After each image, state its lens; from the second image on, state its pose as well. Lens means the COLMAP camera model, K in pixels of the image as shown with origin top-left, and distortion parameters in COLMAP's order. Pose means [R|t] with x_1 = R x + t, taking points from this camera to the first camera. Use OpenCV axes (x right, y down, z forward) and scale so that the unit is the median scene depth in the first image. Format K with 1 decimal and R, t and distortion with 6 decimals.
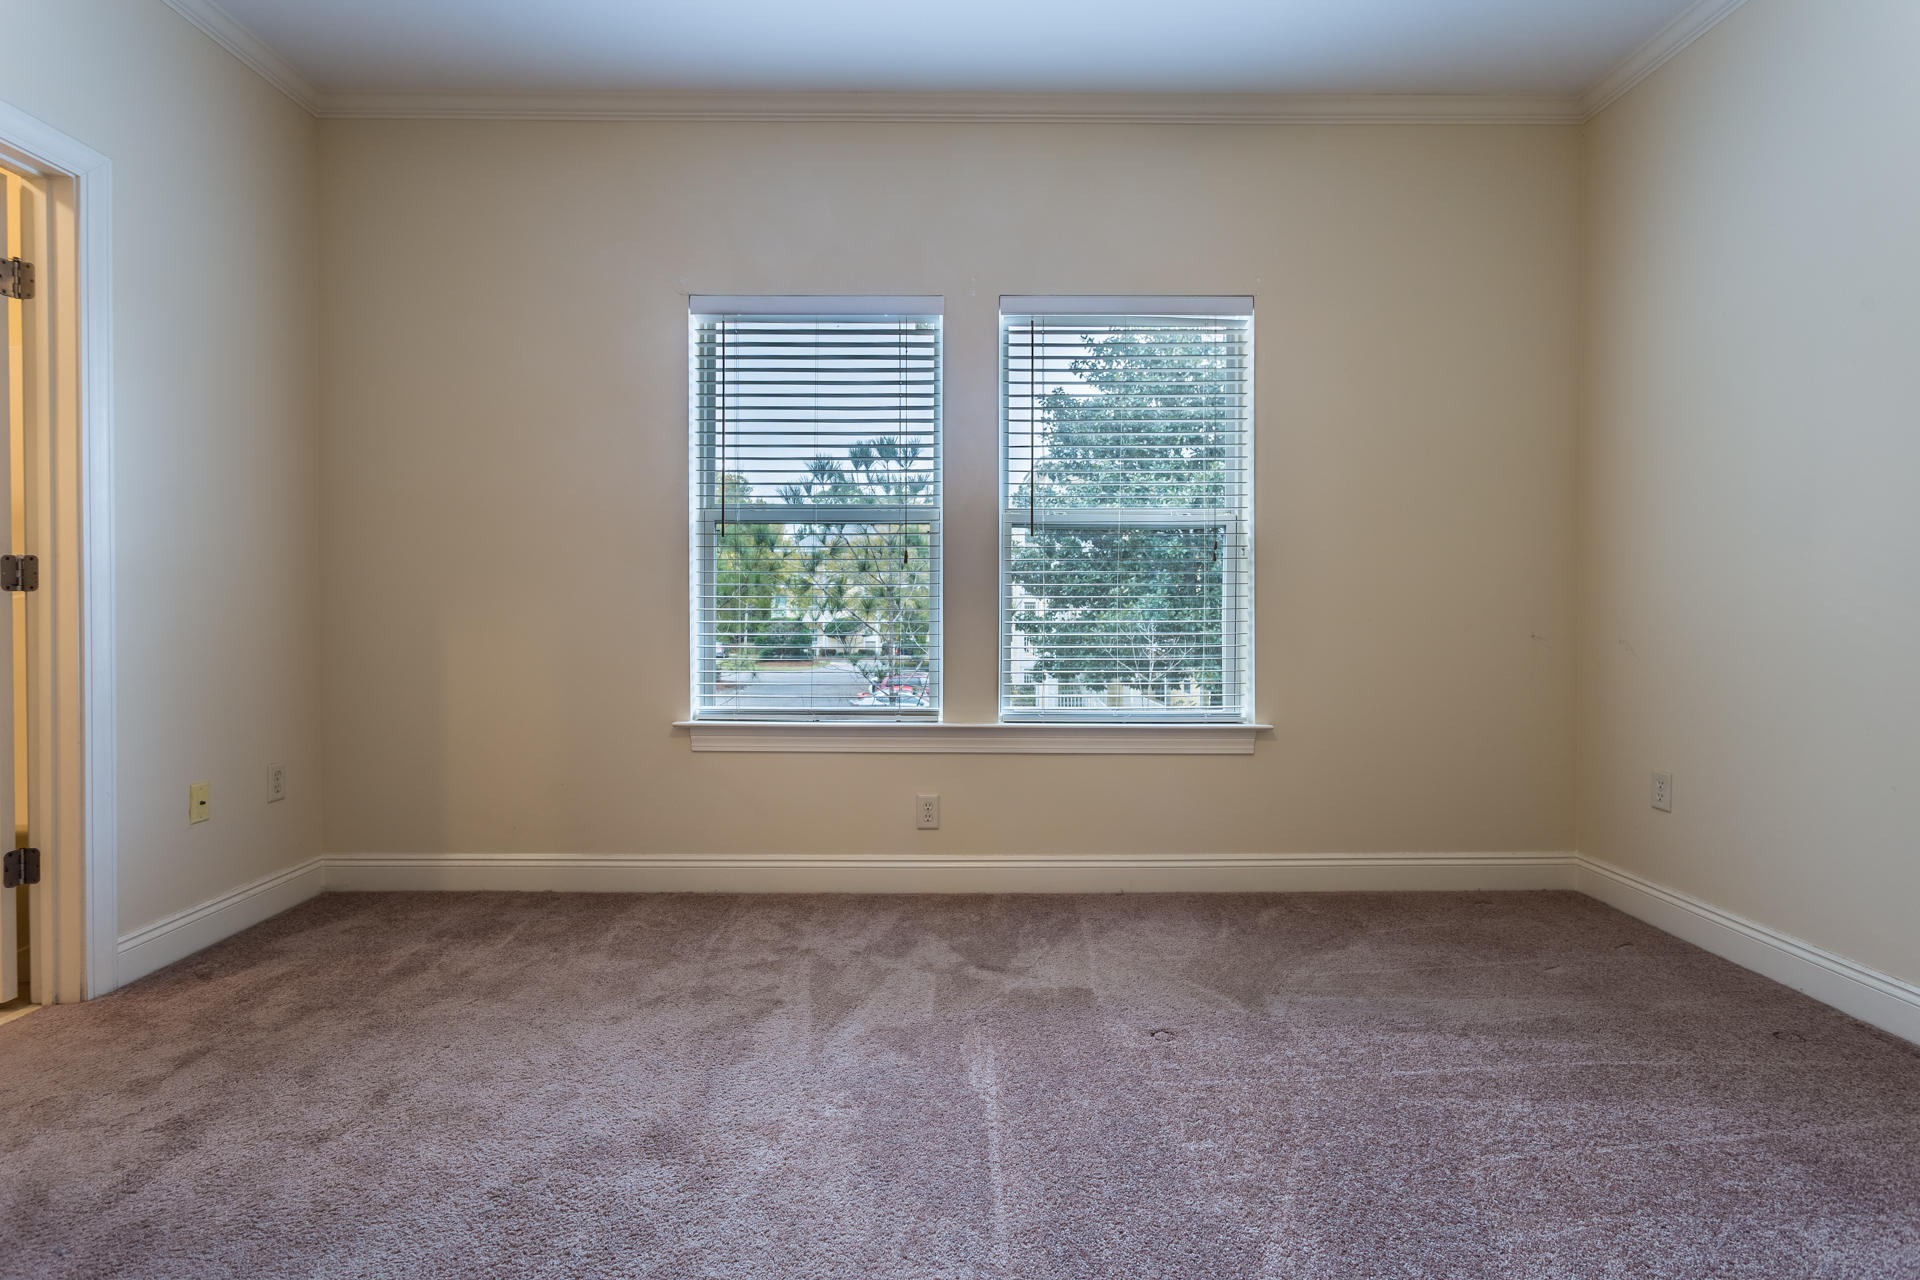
lens RADIAL K [[935.1, 0, 960.0], [0, 935.1, 640.0], [0, 0, 1]] dist [-0.000718, -0.000676]
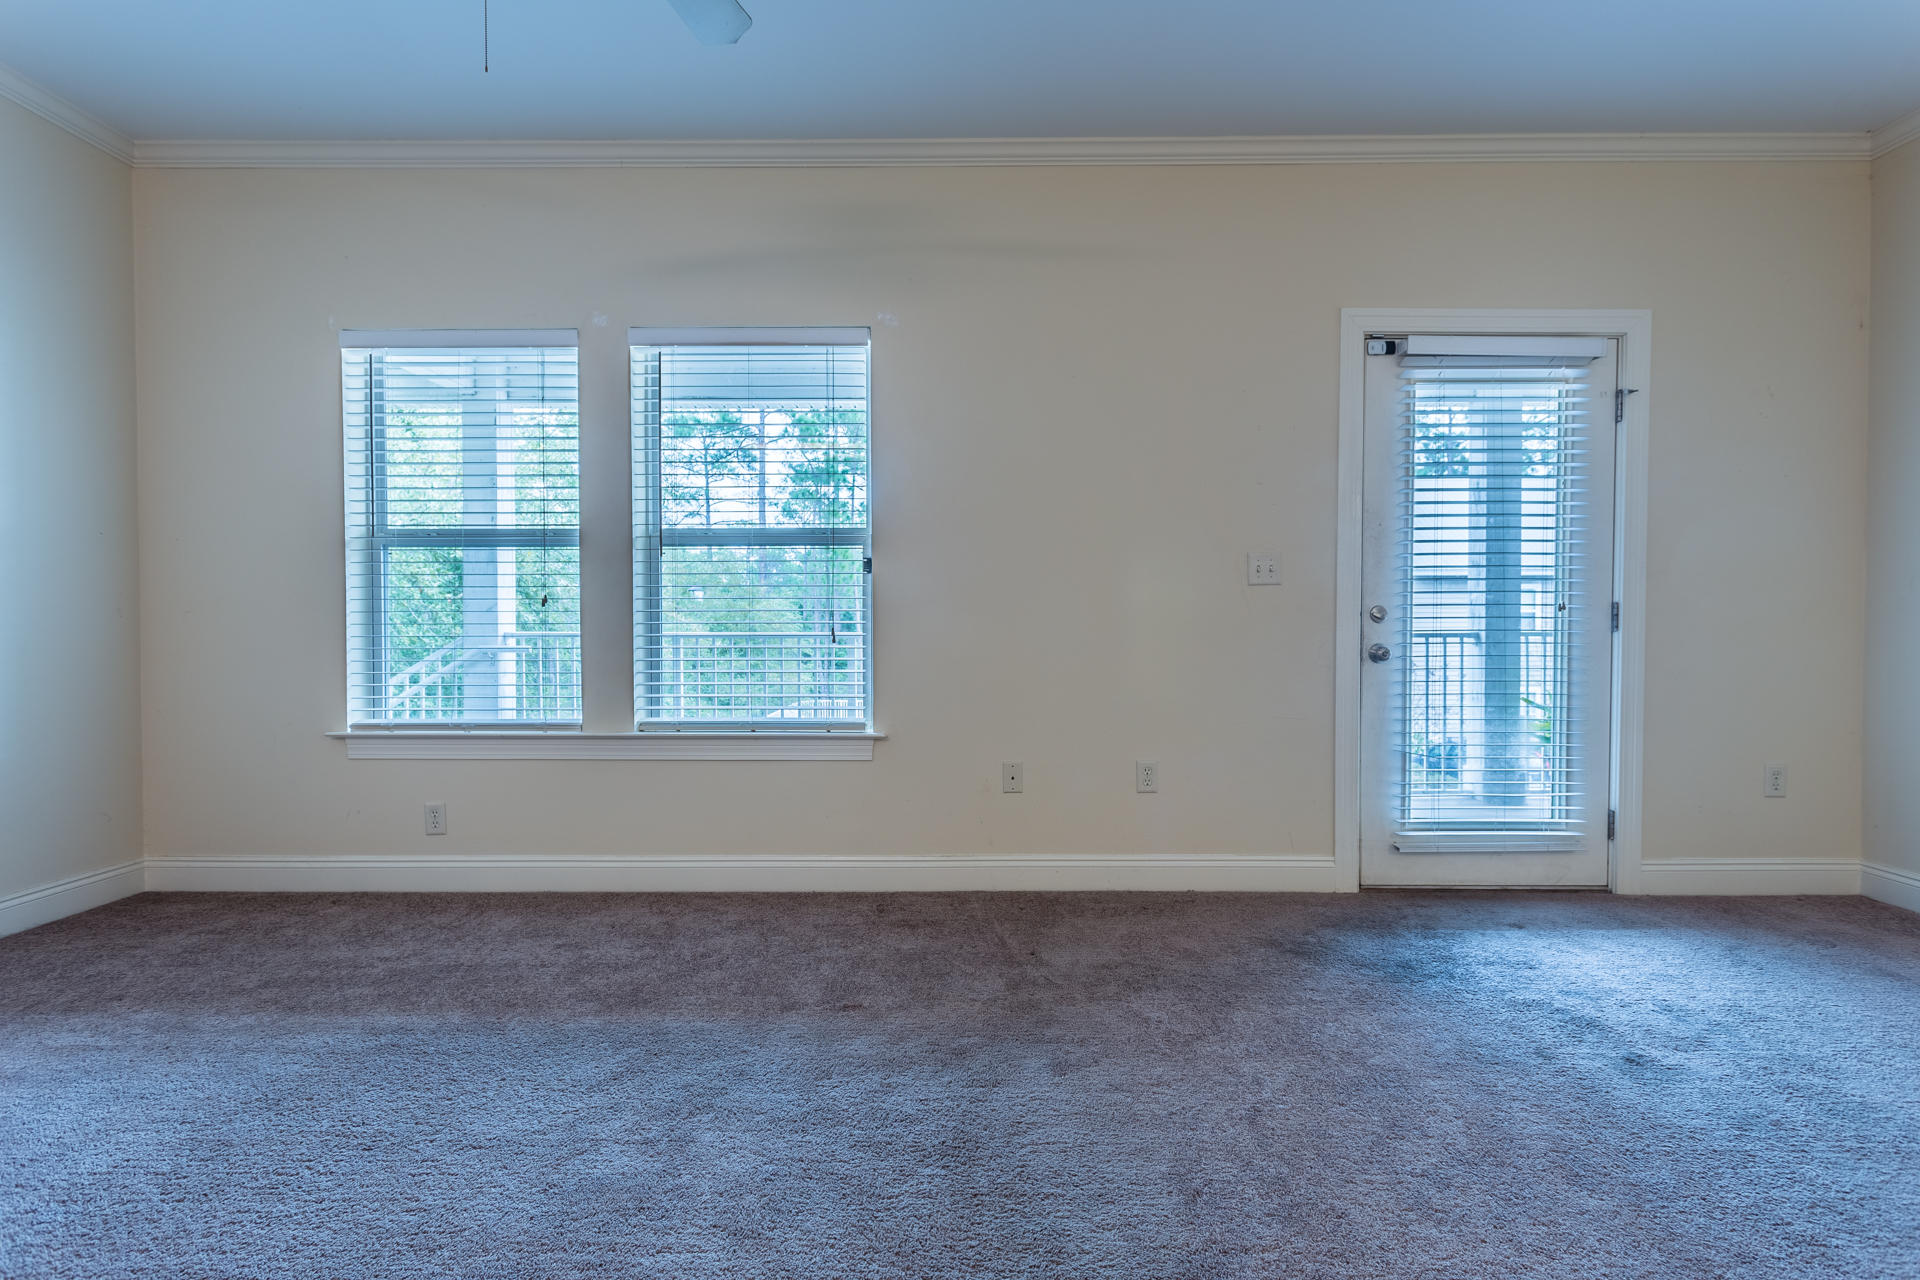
lens RADIAL K [[929.1, 0, 954.2], [0, 929.1, 636.6], [0, 0, 1]] dist [0.001876, 0.000800]
pose [[0.999992, 0.002910, -0.002753, 0.396327], [-0.002957, 0.999845, -0.017342, -0.002382], [0.002703, 0.017350, 0.999846, -0.048033]]
